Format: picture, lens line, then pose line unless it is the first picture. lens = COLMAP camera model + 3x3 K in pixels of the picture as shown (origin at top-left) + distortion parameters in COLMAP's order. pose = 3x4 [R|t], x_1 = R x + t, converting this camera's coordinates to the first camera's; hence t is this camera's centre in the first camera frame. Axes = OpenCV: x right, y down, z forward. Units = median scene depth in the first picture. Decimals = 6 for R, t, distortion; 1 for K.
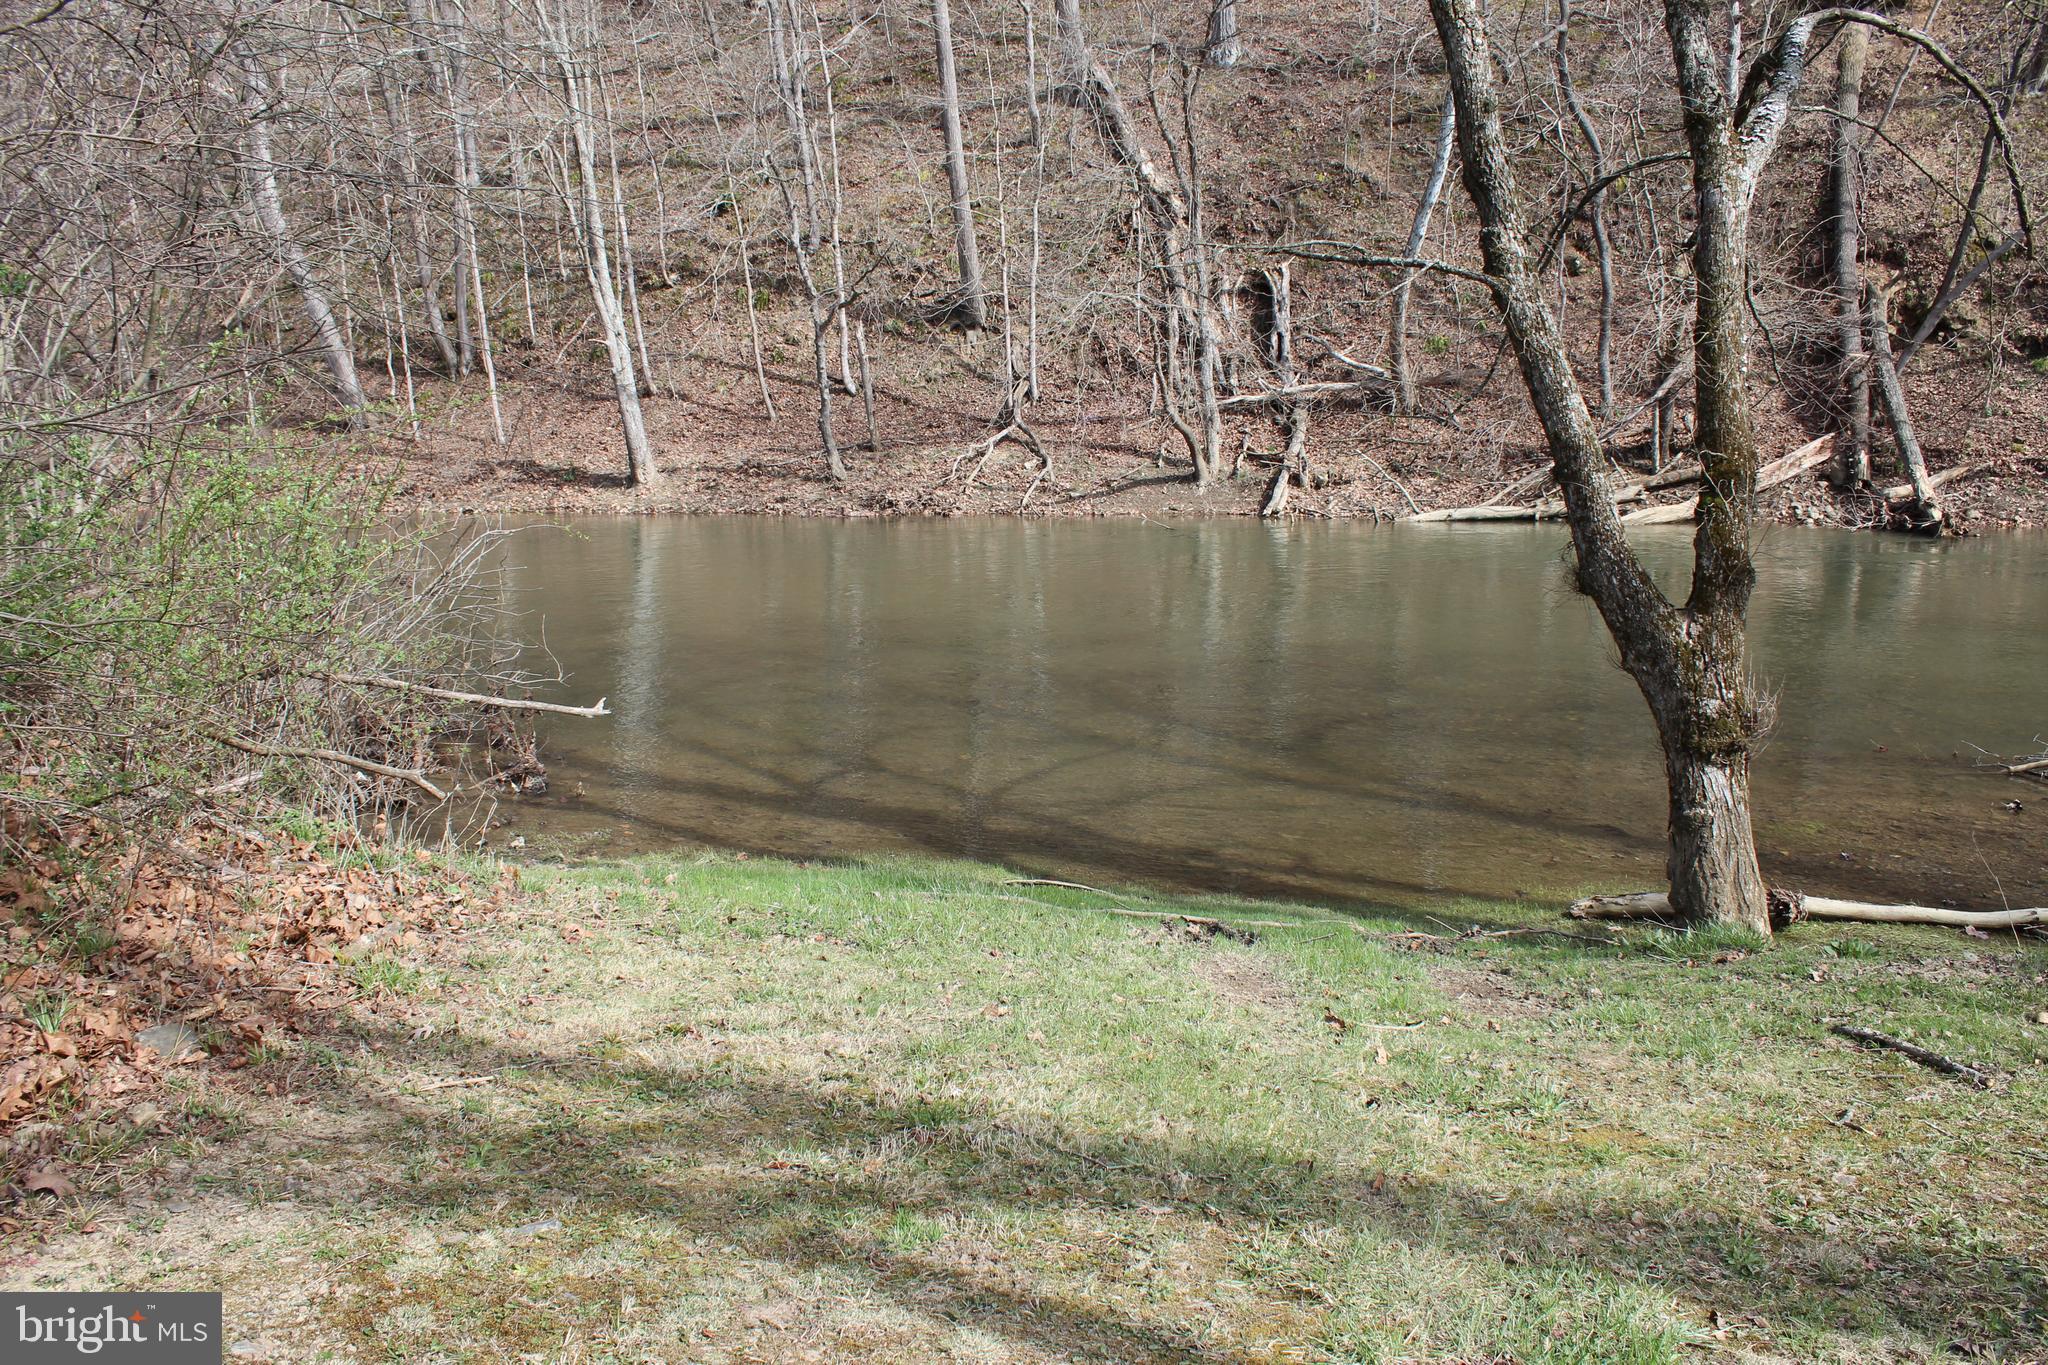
lens RADIAL K [[1710.7, 0, 1020.2], [0, 1710.7, 686.2], [0, 0, 1]] dist [-0.171744, 0.146254]
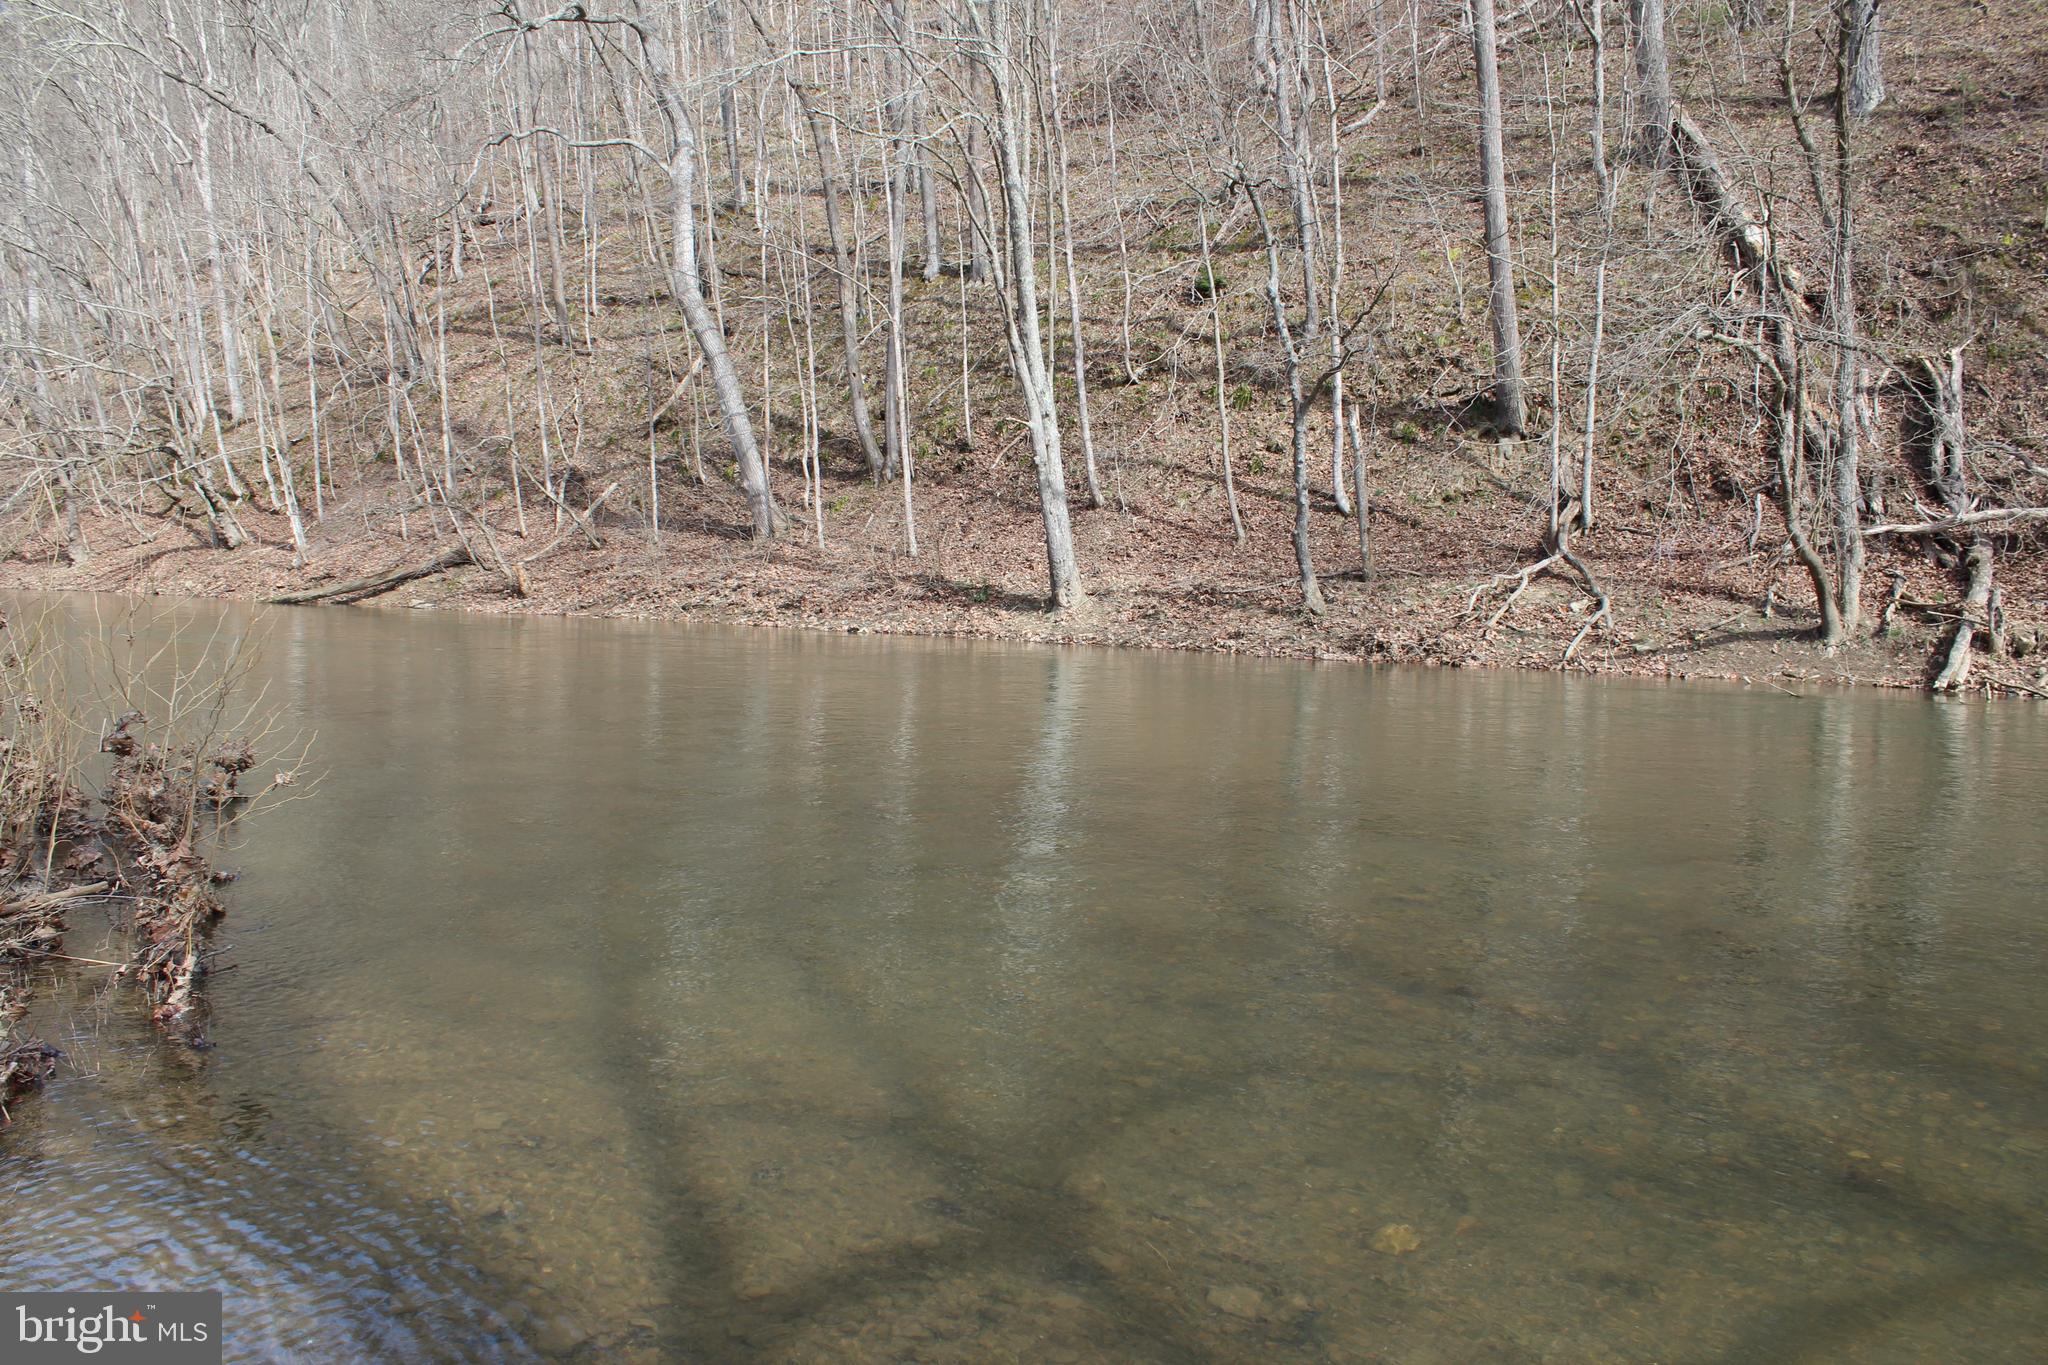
lens RADIAL K [[1710.7, 0, 1020.5], [0, 1710.7, 693.1], [0, 0, 1]] dist [-0.171744, 0.146254]
pose [[0.952989, 0.062996, -0.296383, -0.005821], [-0.094772, 0.991043, -0.094082, -0.004033], [0.287802, 0.117747, 0.950424, 0.249171]]
